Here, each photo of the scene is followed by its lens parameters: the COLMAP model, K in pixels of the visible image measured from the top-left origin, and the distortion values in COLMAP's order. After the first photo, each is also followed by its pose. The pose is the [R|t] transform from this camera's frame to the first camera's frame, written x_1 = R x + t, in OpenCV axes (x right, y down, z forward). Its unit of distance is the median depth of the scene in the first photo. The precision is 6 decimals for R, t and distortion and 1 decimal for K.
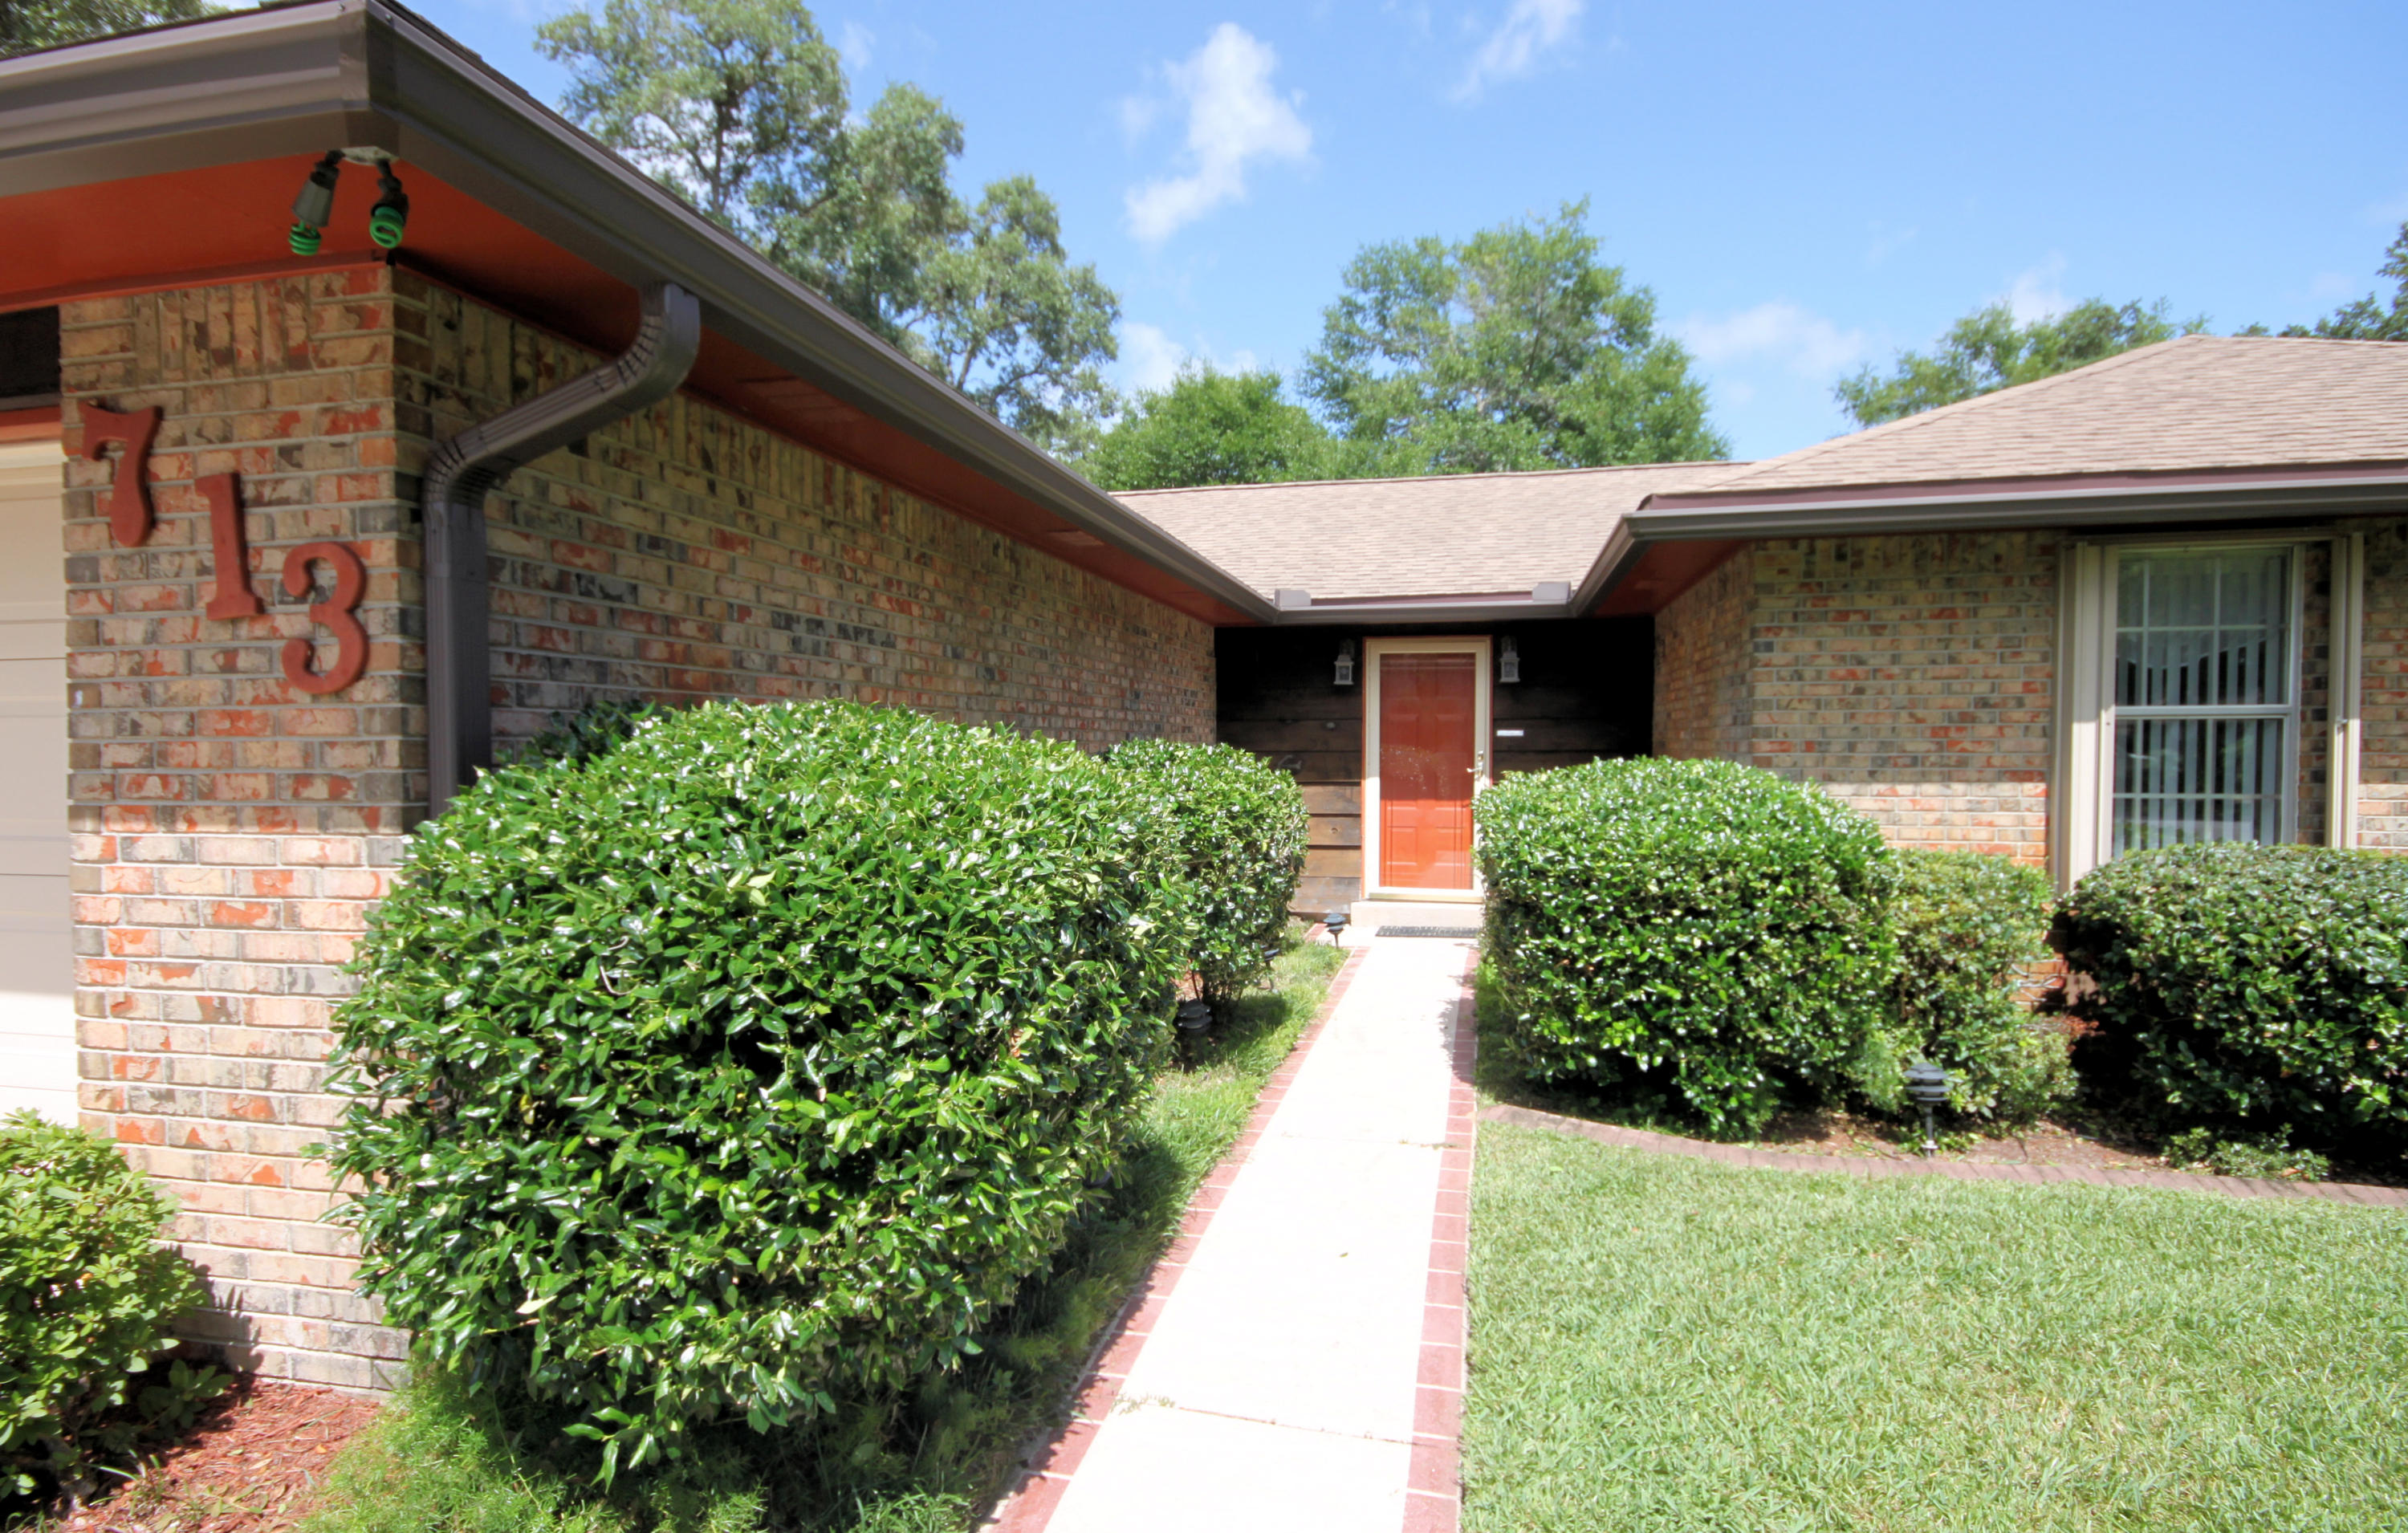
lens RADIAL K [[1269.1, 0, 1204.3], [0, 1269.1, 780.4], [0, 0, 1]] dist [0.010262, 0.000686]
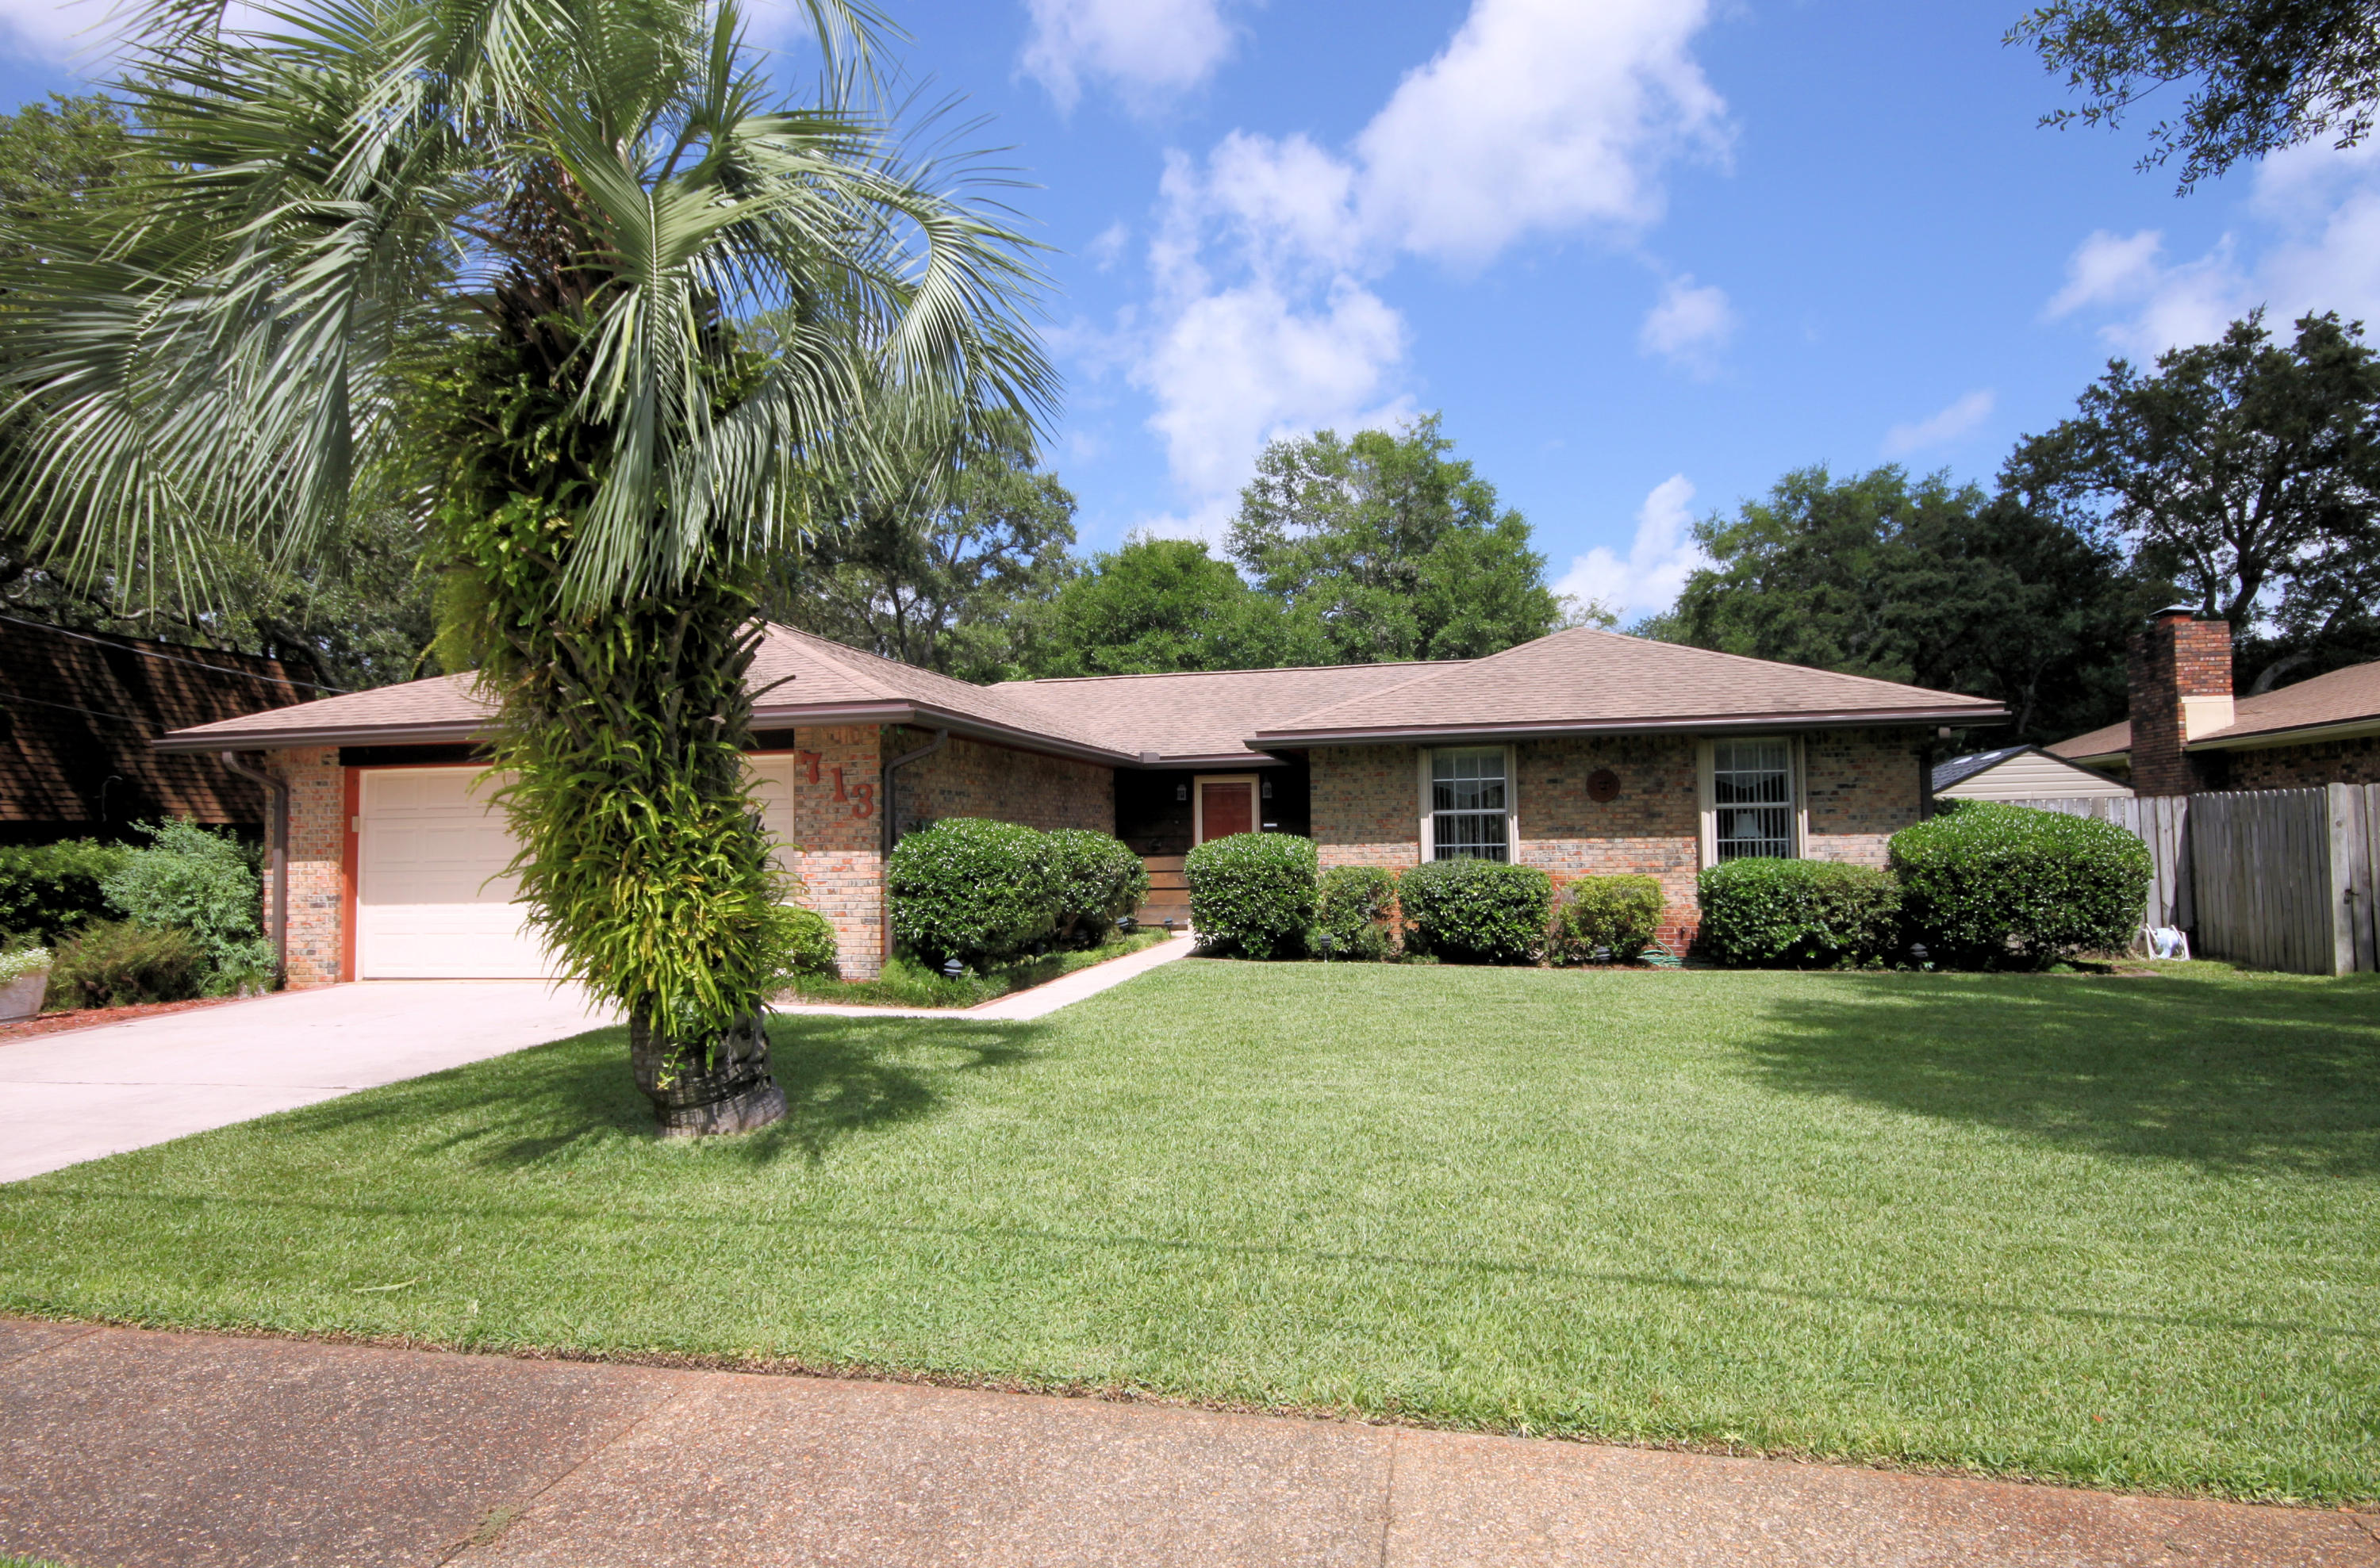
lens RADIAL K [[1309.1, 0, 1173.8], [0, 1309.1, 782.7], [0, 0, 1]] dist [-0.001189, 0.013026]
pose [[0.999890, -0.013454, -0.006308, 0.053035], [0.012944, 0.997102, -0.074963, 0.020669], [0.007298, 0.074873, 0.997166, -0.442202]]
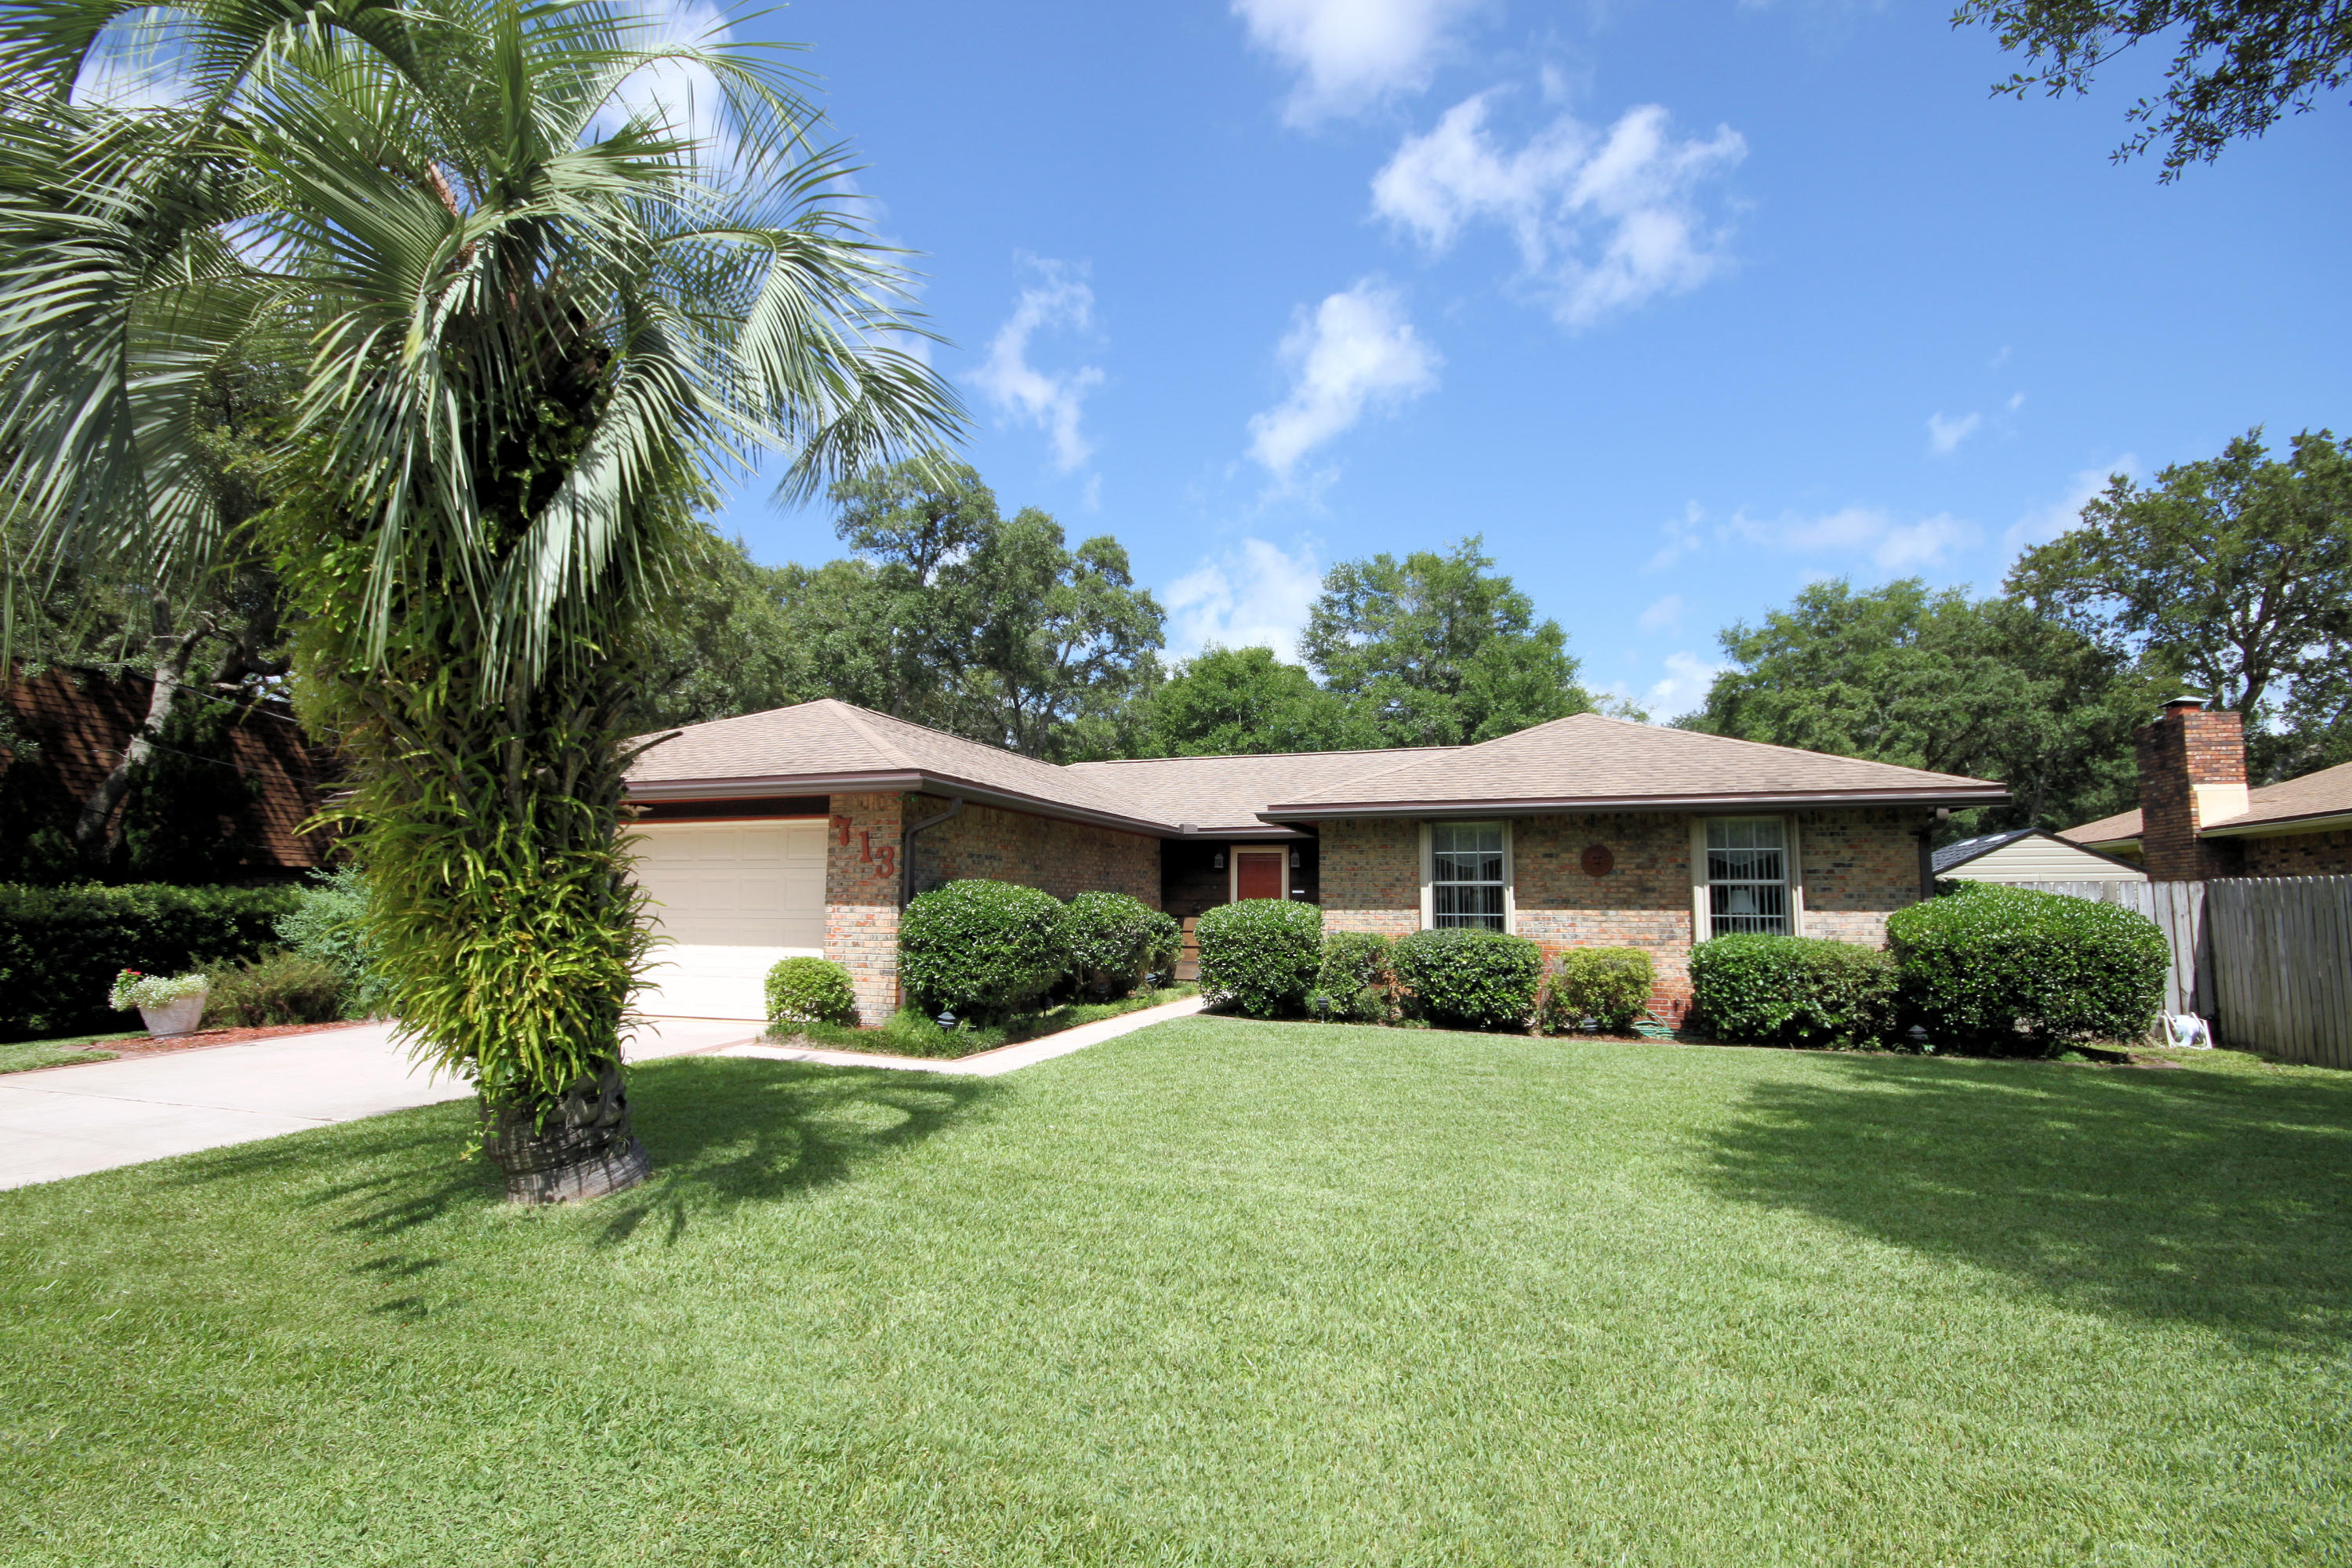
lens RADIAL K [[1084.2, 0, 1156.6], [0, 1084.2, 790.1], [0, 0, 1]] dist [0.005750, -0.008176]
pose [[0.993308, -0.003153, -0.115450, 0.102758], [-0.012259, 0.991102, -0.132542, 0.017224], [0.114840, 0.133070, 0.984431, -0.374678]]
